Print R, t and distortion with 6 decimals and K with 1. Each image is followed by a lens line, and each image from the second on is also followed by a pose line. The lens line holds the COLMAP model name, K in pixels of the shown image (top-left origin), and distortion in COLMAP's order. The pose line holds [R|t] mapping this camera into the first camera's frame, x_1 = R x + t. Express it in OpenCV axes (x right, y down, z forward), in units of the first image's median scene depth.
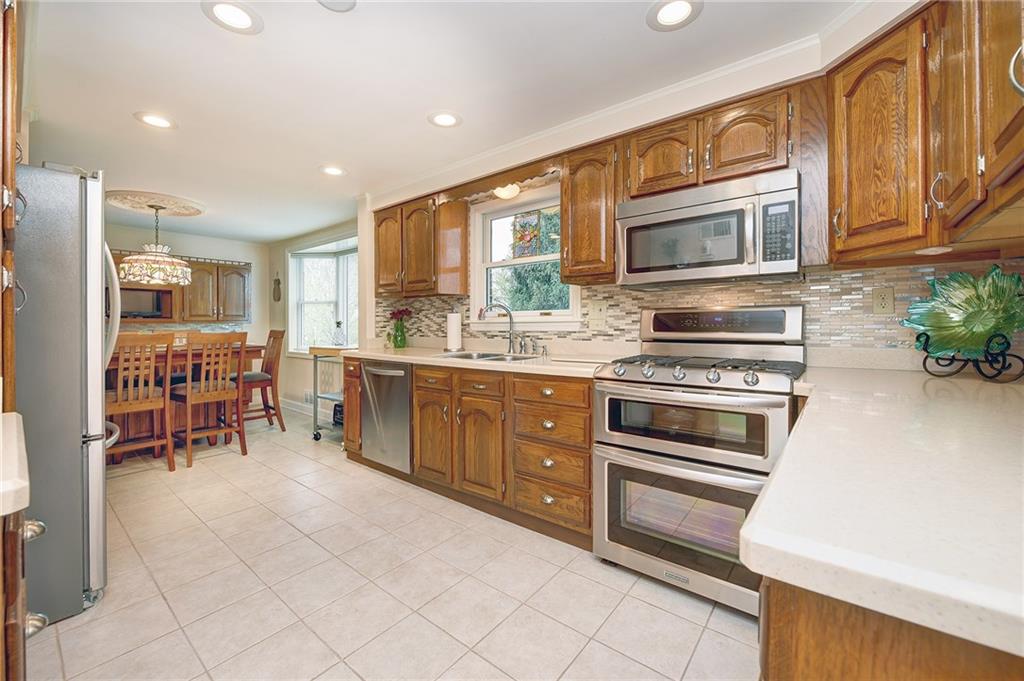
lens RADIAL K [[418.3, 0, 510.1], [0, 418.3, 330.4], [0, 0, 1]] dist [-0.004146, -0.001121]
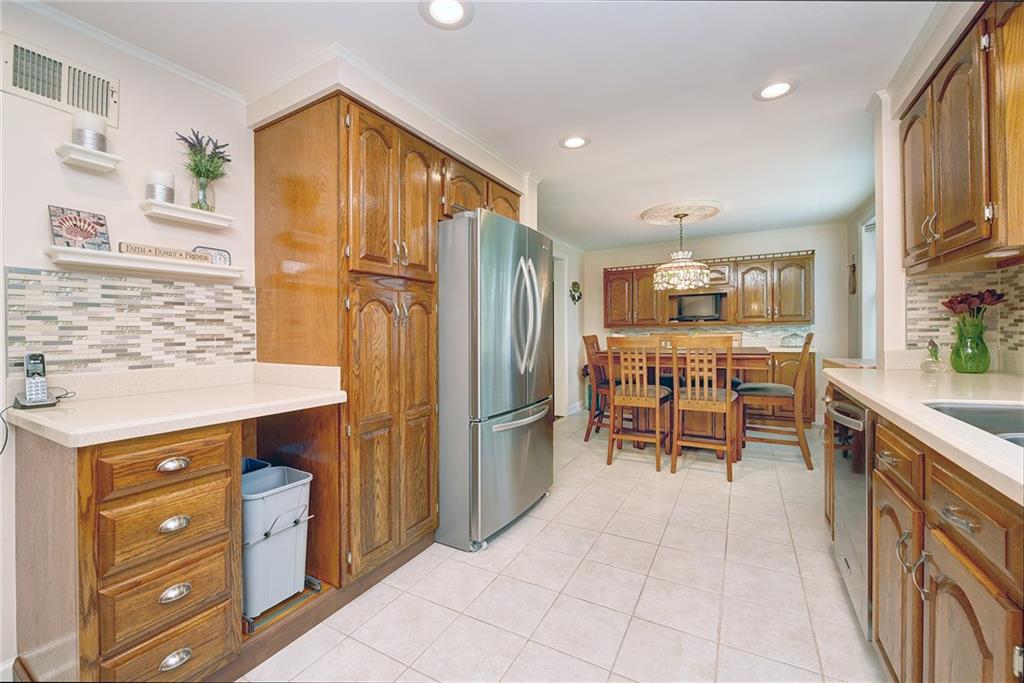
lens RADIAL K [[417.9, 0, 499.9], [0, 417.9, 325.8], [0, 0, 1]] dist [-0.002990, -0.000181]
pose [[0.153075, -0.010314, -0.988161, 0.131431], [-0.000280, 0.999945, -0.010480, -0.007662], [0.988215, 0.001881, 0.153064, 0.409739]]
